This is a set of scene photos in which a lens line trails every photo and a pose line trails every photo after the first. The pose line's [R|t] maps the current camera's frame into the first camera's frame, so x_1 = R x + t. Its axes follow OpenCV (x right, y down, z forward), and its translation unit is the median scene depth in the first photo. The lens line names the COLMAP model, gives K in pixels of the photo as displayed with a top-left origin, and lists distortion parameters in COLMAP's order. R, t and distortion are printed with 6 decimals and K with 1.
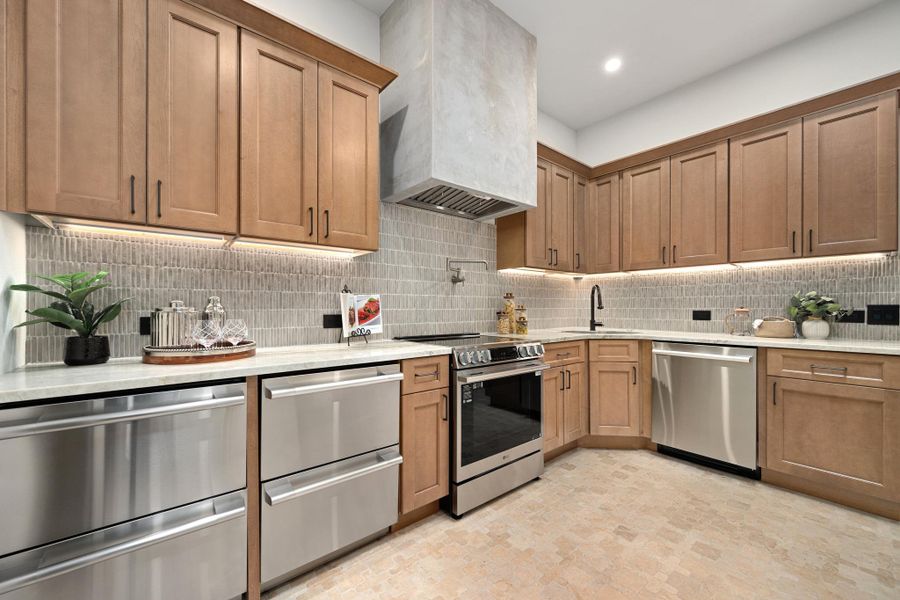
lens RADIAL K [[354.6, 0, 447.5], [0, 354.6, 306.3], [0, 0, 1]] dist [0.000265, 0.000074]
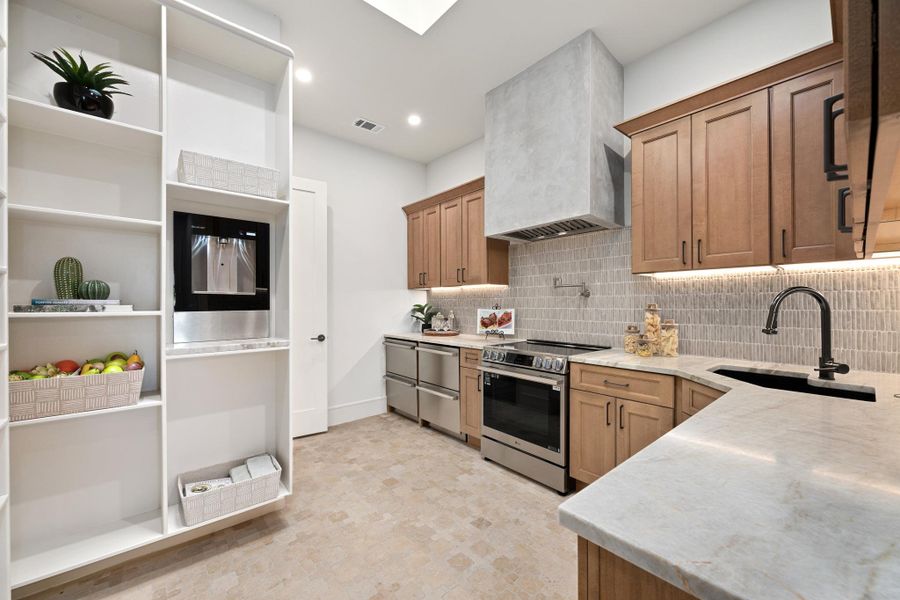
lens RADIAL K [[354.6, 0, 448.9], [0, 354.6, 302.5], [0, 0, 1]] dist [0.000265, 0.000074]
pose [[0.014394, -0.003965, -0.999889, 1.430848], [0.005444, 0.999978, -0.003887, -0.060754], [0.999882, -0.005388, 0.014415, 0.766743]]
